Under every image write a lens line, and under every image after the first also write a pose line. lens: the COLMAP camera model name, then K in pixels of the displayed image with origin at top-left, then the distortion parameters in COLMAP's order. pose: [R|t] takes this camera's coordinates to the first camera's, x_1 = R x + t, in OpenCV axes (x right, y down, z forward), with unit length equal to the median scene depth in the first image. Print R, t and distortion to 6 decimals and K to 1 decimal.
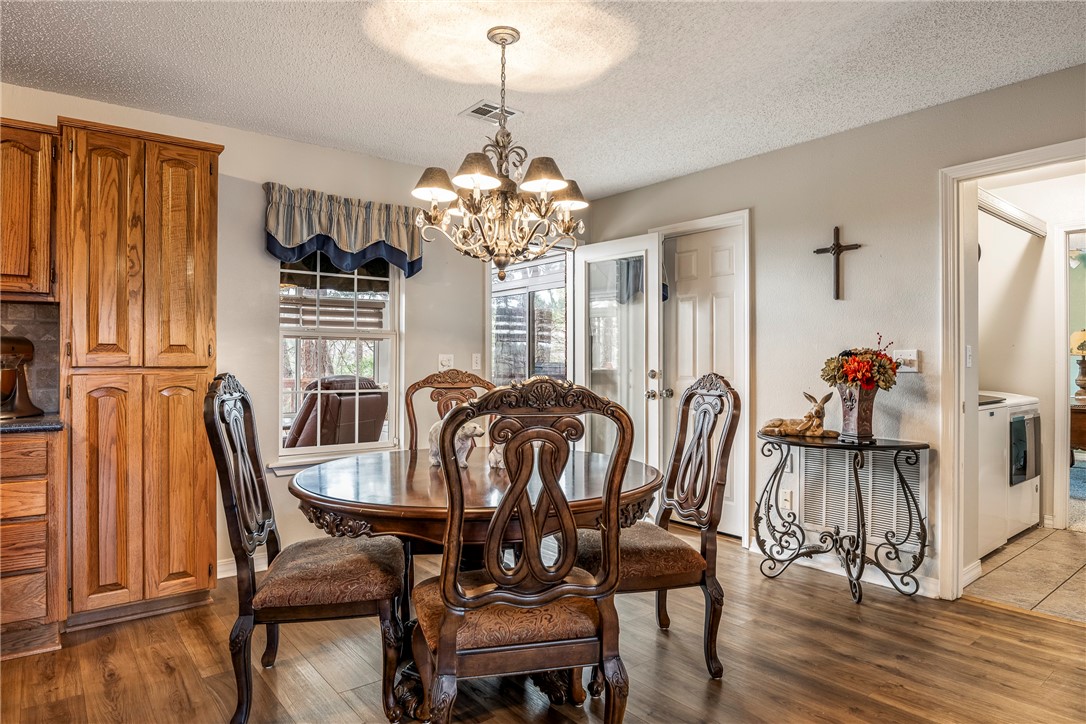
lens RADIAL K [[634.6, 0, 539.0], [0, 634.6, 354.0], [0, 0, 1]] dist [-0.031202, 0.001375]
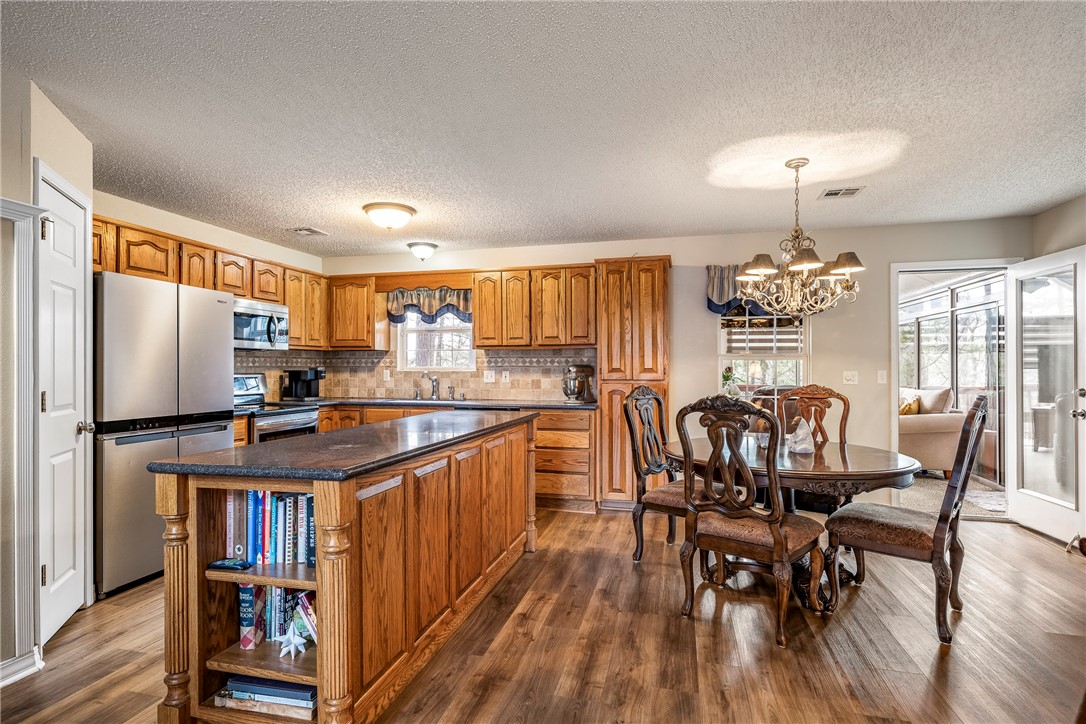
lens RADIAL K [[545.6, 0, 543.0], [0, 545.6, 362.0], [0, 0, 1]] dist [0.002754, -0.000223]
pose [[0.606367, -0.006920, -0.795155, 0.524522], [0.010019, 0.999949, -0.001063, -0.034416], [0.795122, -0.007322, 0.606406, -0.229737]]
